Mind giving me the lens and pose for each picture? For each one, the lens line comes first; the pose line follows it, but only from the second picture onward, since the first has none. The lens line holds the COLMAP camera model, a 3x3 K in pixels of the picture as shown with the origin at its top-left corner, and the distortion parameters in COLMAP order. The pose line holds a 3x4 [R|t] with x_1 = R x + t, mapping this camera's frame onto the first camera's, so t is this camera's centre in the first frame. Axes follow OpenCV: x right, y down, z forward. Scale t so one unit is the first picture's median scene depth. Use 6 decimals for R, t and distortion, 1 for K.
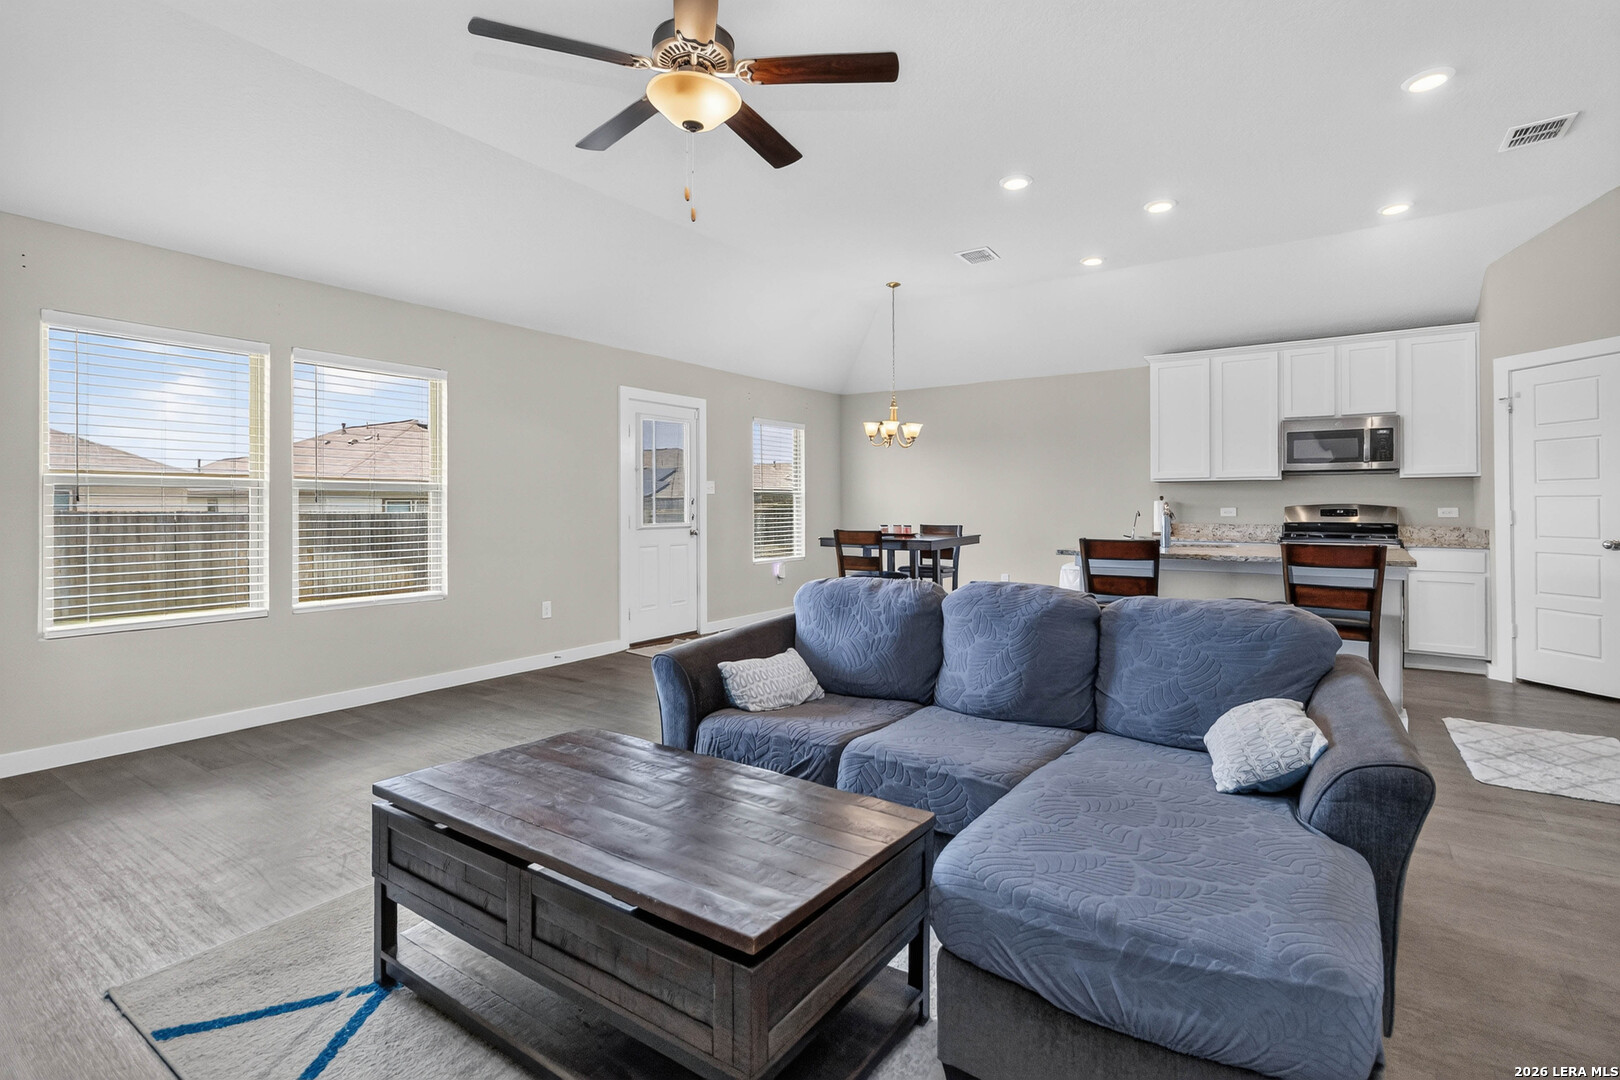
lens RADIAL K [[760.4, 0, 816.0], [0, 760.4, 503.6], [0, 0, 1]] dist [-0.001139, -0.000508]
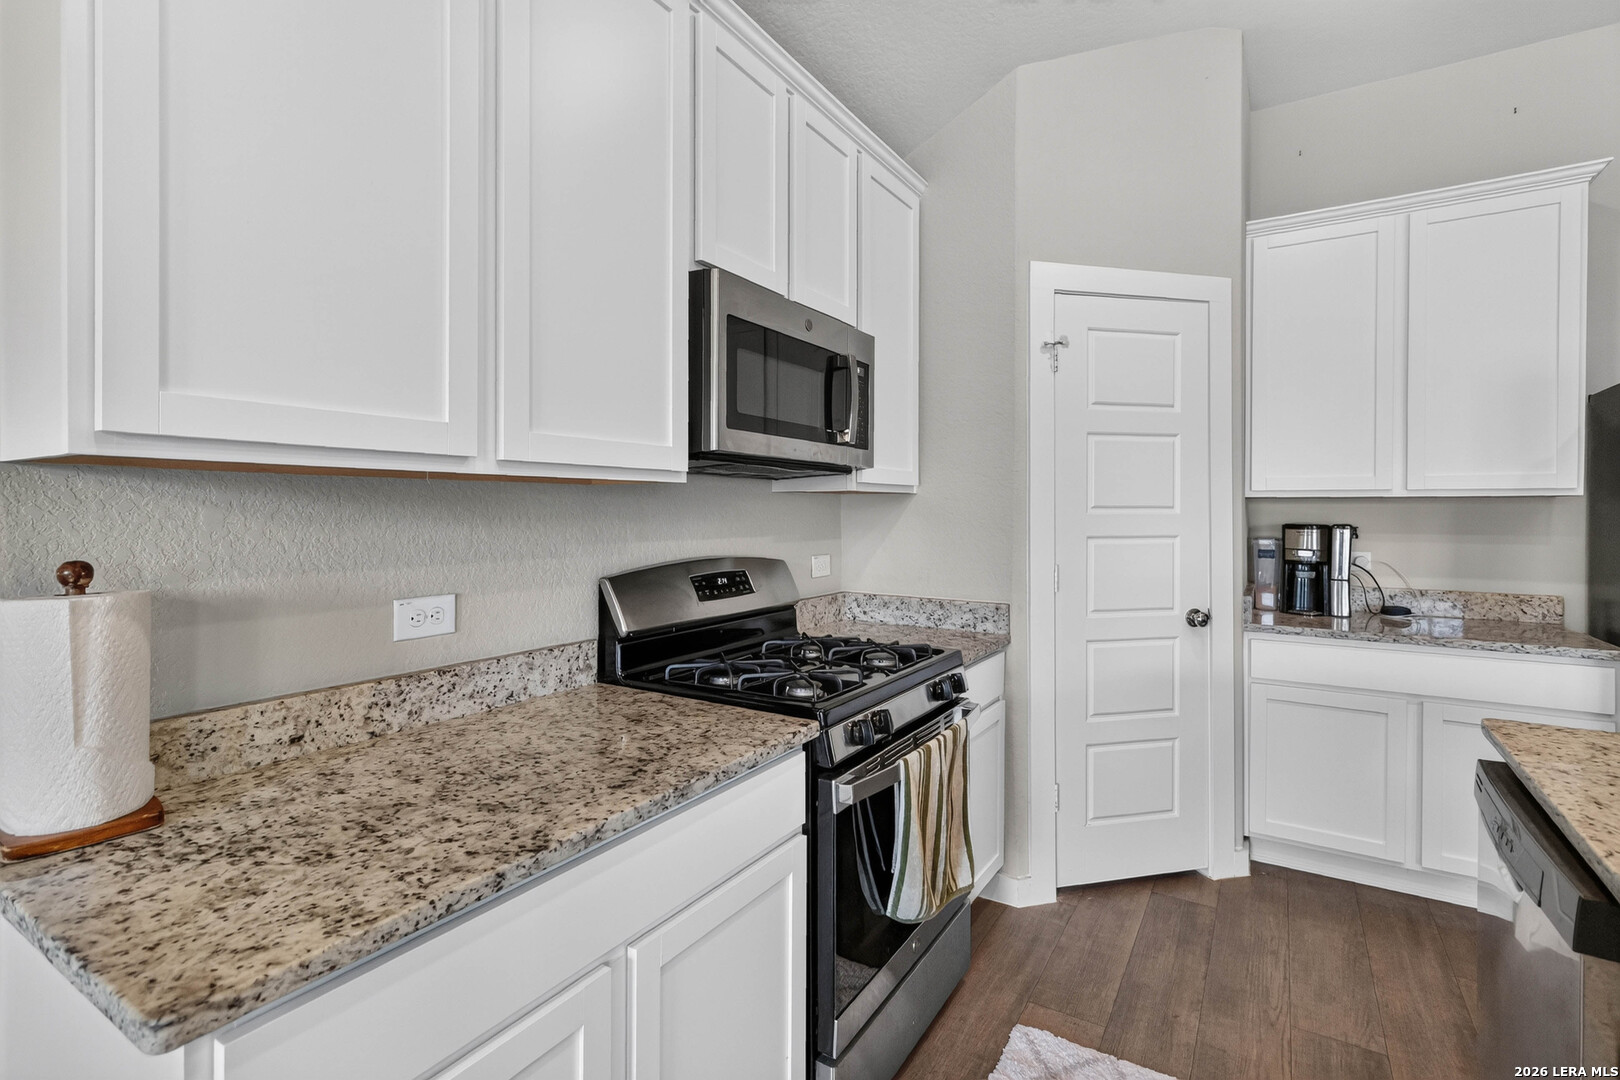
lens RADIAL K [[750.6, 0, 823.8], [0, 750.6, 510.4], [0, 0, 1]] dist [-0.000186, -0.000421]
pose [[-0.041430, -0.000500, 0.999141, 0.355623], [-0.005298, 0.999986, 0.000281, -0.022856], [-0.999127, -0.005282, -0.041432, 0.998247]]
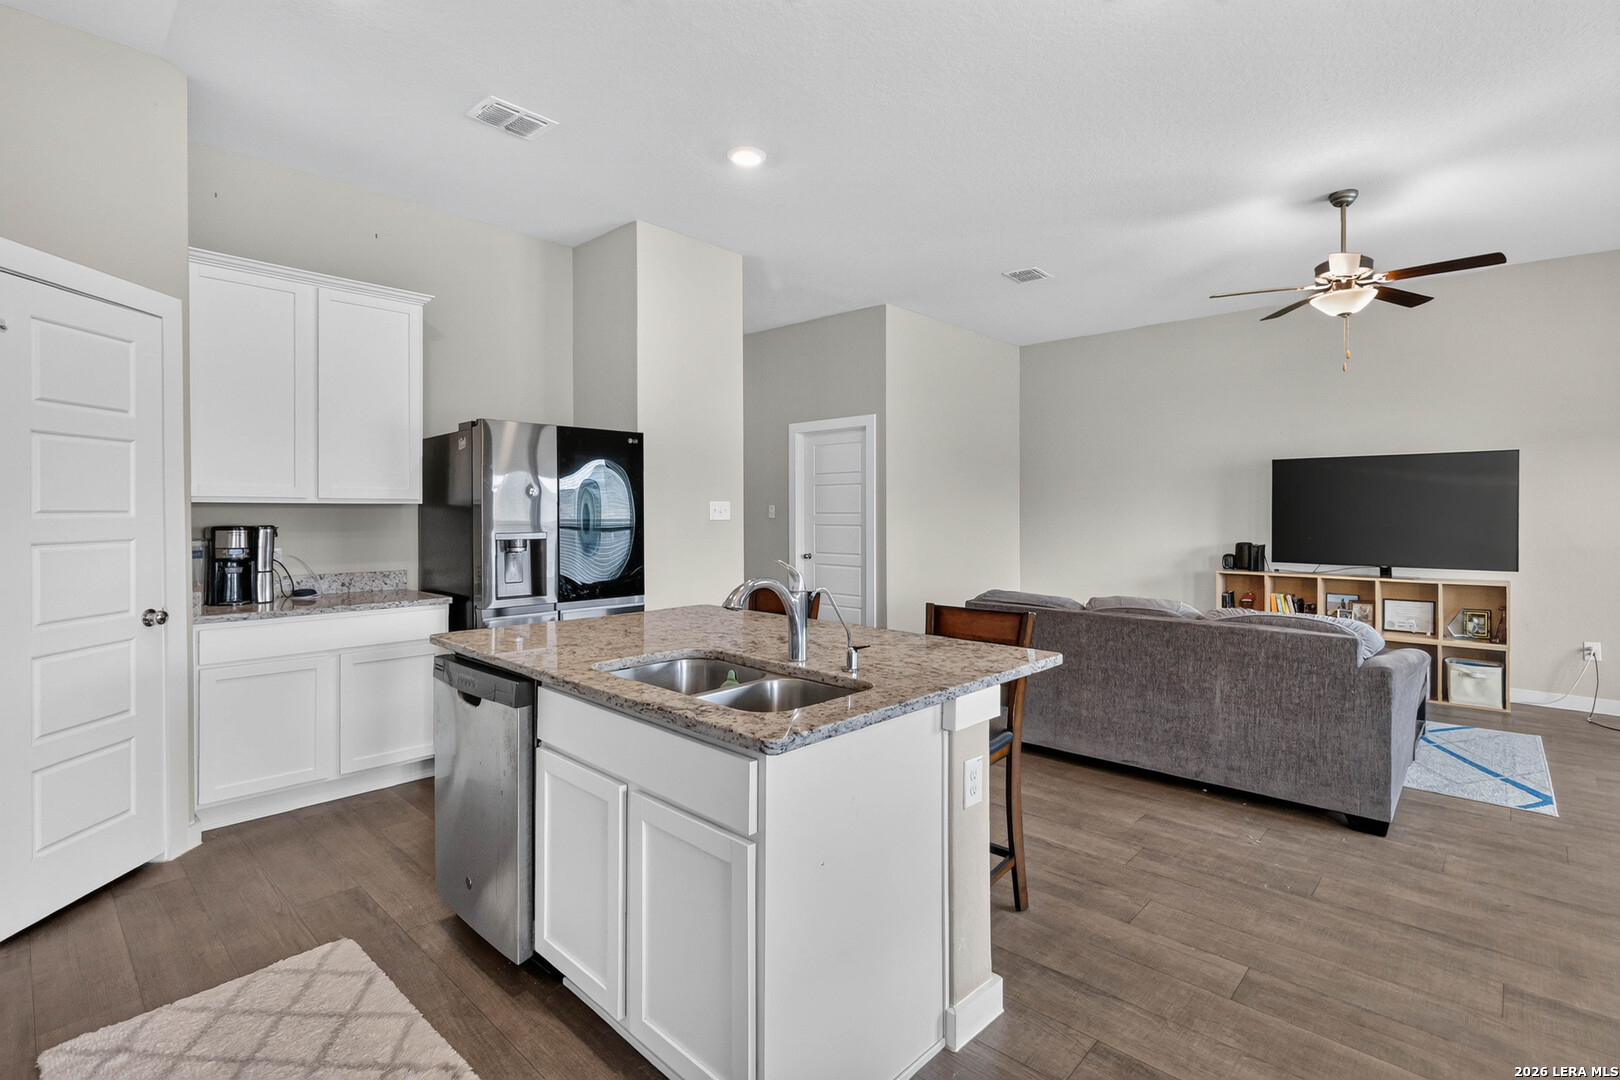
lens RADIAL K [[750.6, 0, 823.8], [0, 750.6, 510.4], [0, 0, 1]] dist [-0.000186, -0.000421]
pose [[-0.988212, 0.003034, 0.153064, 0.309110], [0.002216, 0.999982, -0.005511, -0.022924], [-0.153078, -0.005106, -0.988201, 1.153852]]
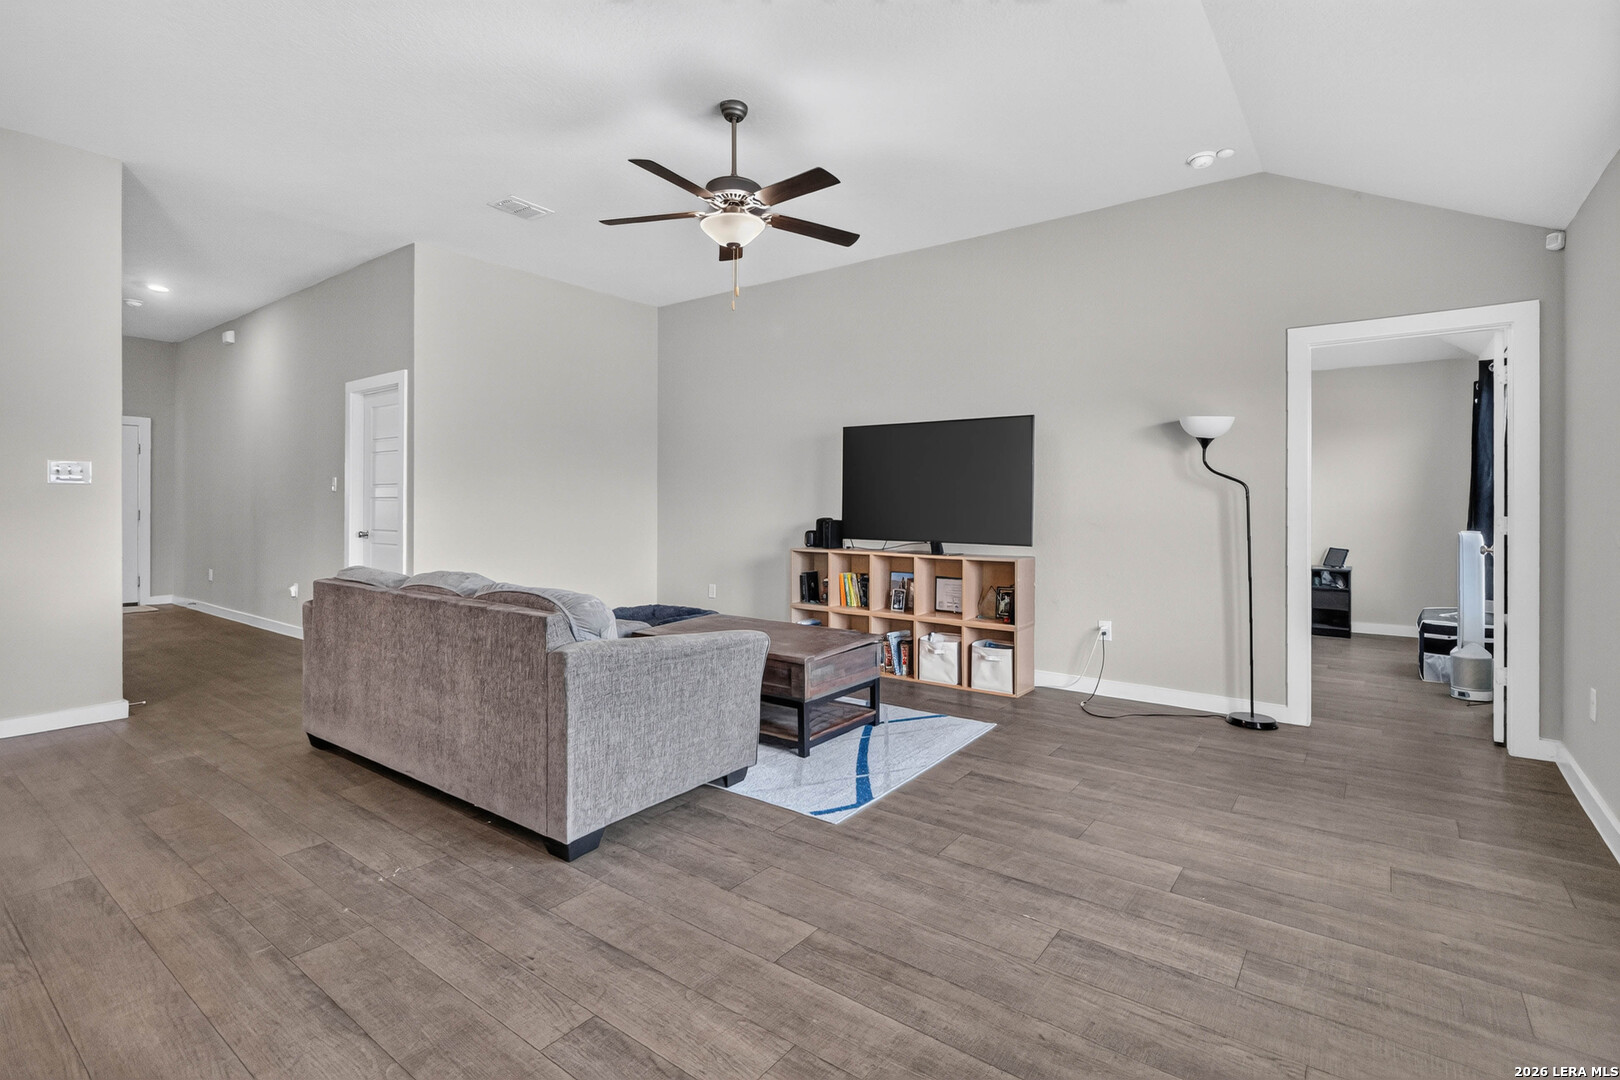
lens RADIAL K [[750.6, 0, 823.8], [0, 750.6, 510.4], [0, 0, 1]] dist [-0.000186, -0.000421]
pose [[-0.998668, -0.001160, 0.051584, -0.153056], [-0.000611, 0.999943, 0.010648, -0.002860], [-0.051594, 0.010602, -0.998612, 0.997596]]
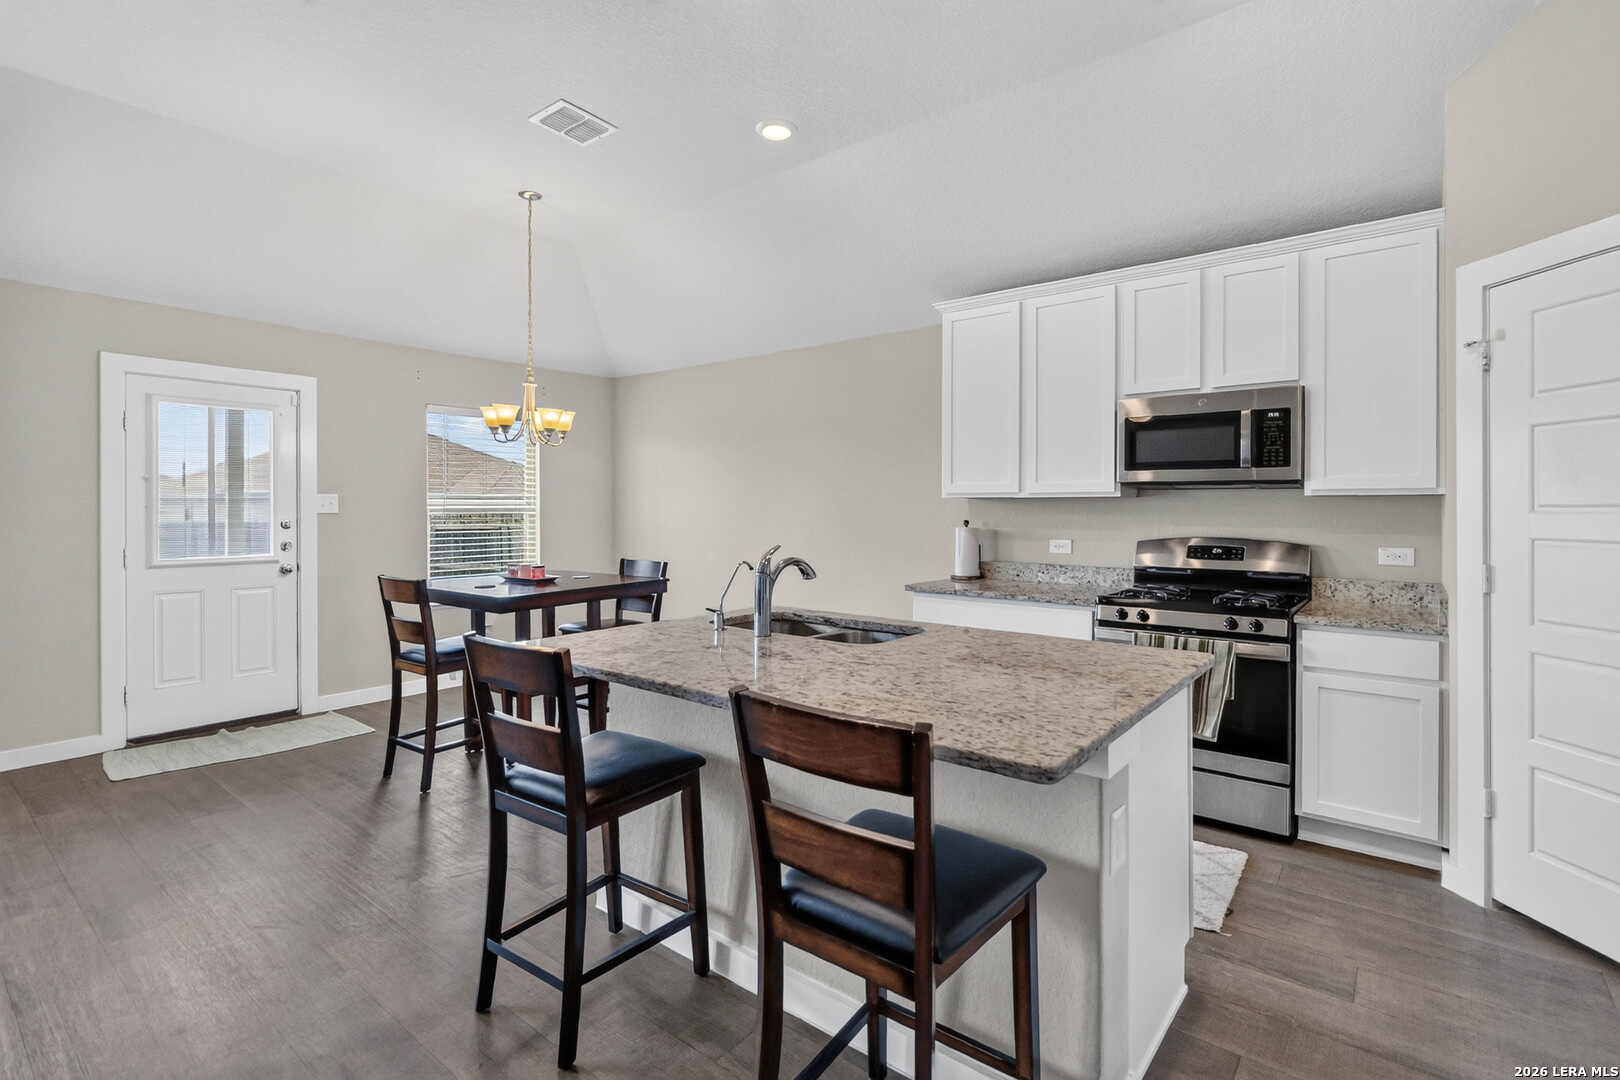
lens RADIAL K [[750.6, 0, 823.8], [0, 750.6, 510.4], [0, 0, 1]] dist [-0.000186, -0.000421]
pose [[0.997606, 0.003387, -0.069074, 0.434523], [-0.002964, 0.999976, 0.006216, -0.024664], [0.069094, -0.005997, 0.997592, 0.402074]]
